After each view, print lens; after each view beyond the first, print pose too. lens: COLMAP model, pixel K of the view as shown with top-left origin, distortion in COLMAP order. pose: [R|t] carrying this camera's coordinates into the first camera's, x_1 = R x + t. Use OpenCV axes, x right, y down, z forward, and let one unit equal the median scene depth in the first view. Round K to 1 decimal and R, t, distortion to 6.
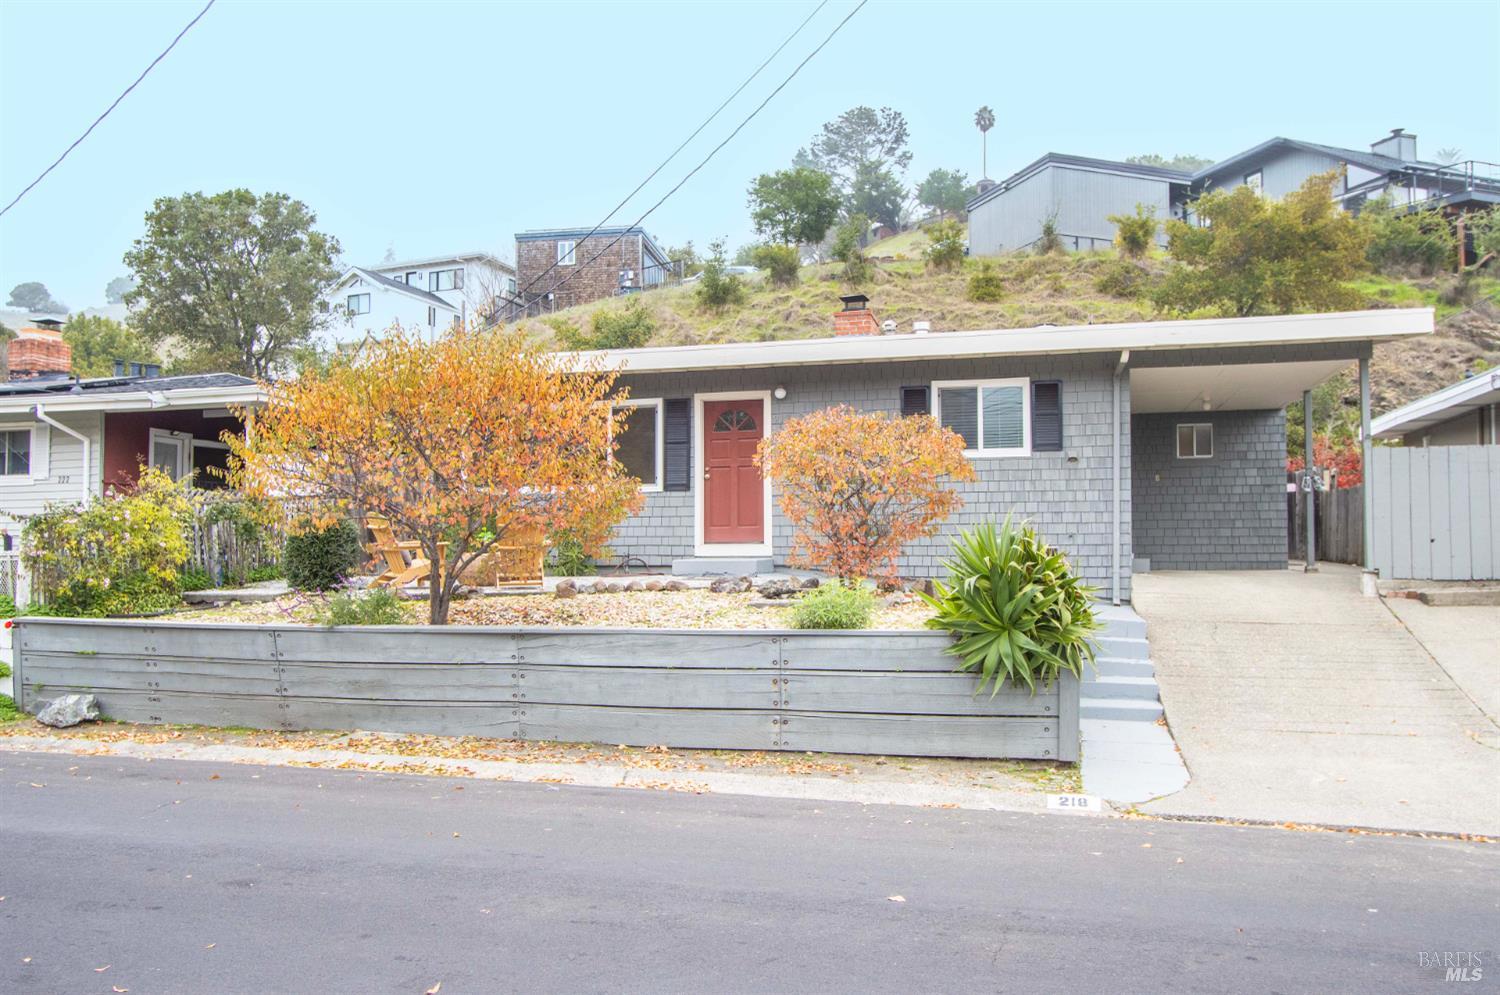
lens RADIAL K [[1181.7, 0, 750.0], [0, 1181.7, 497.5], [0, 0, 1]] dist [-0.011344, -0.001971]
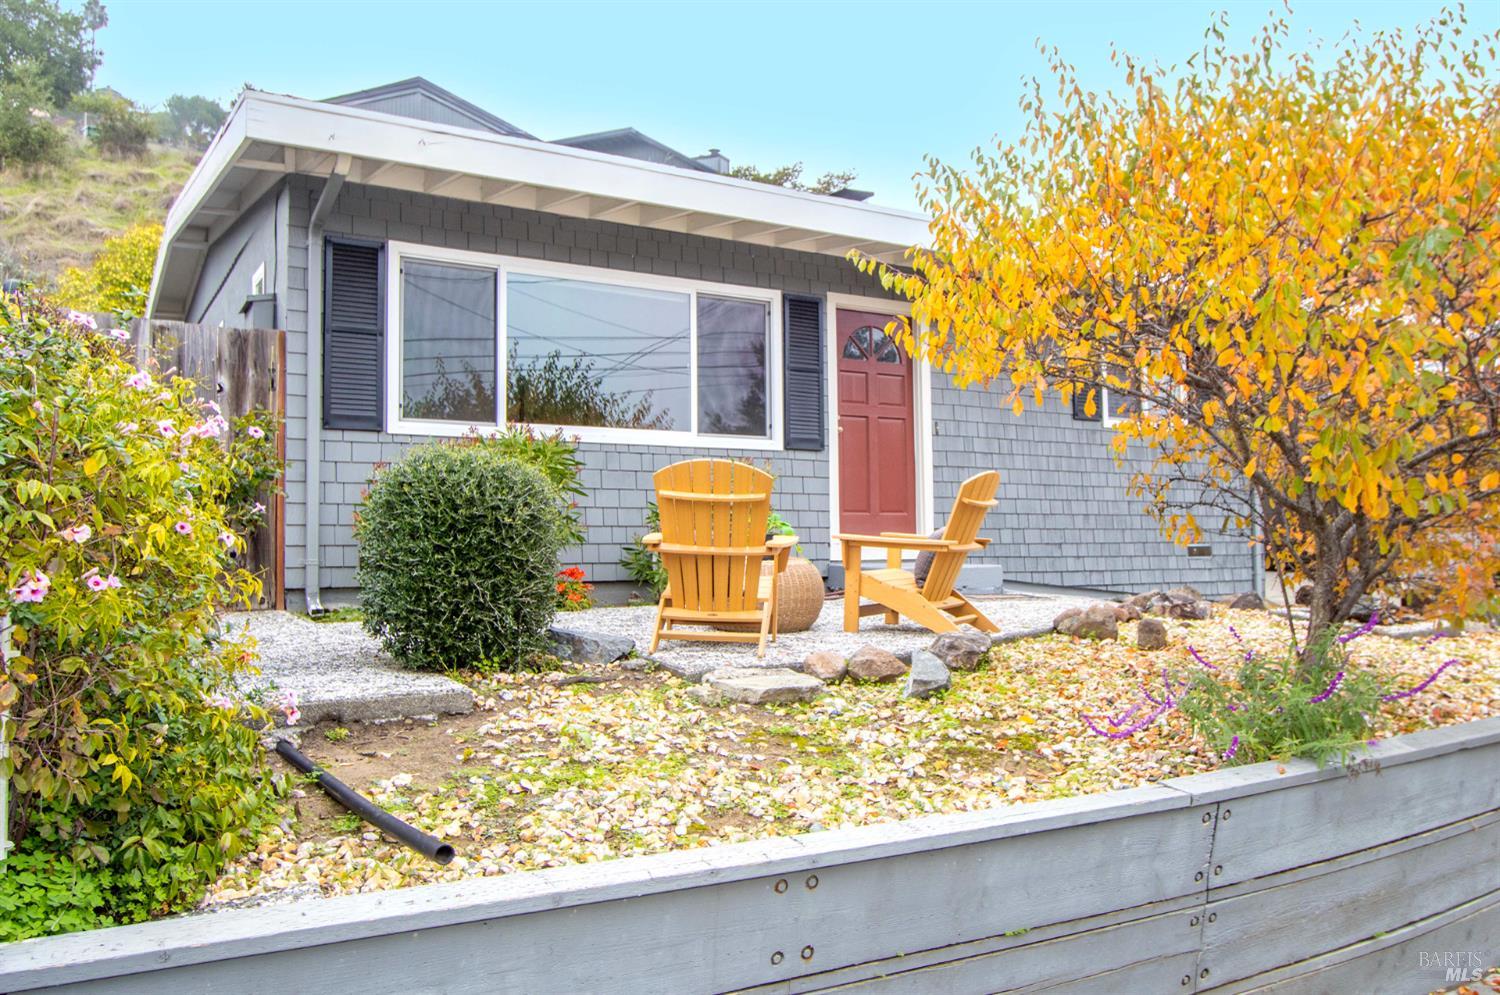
lens RADIAL K [[1193.3, 0, 854.5], [0, 1193.3, 496.6], [0, 0, 1]] dist [0.000714, 0.000333]
pose [[0.665715, 0.028697, 0.745654, -0.515178], [-0.029887, 0.999484, -0.011783, 0.024874], [-0.745607, -0.014441, 0.666229, 0.610163]]
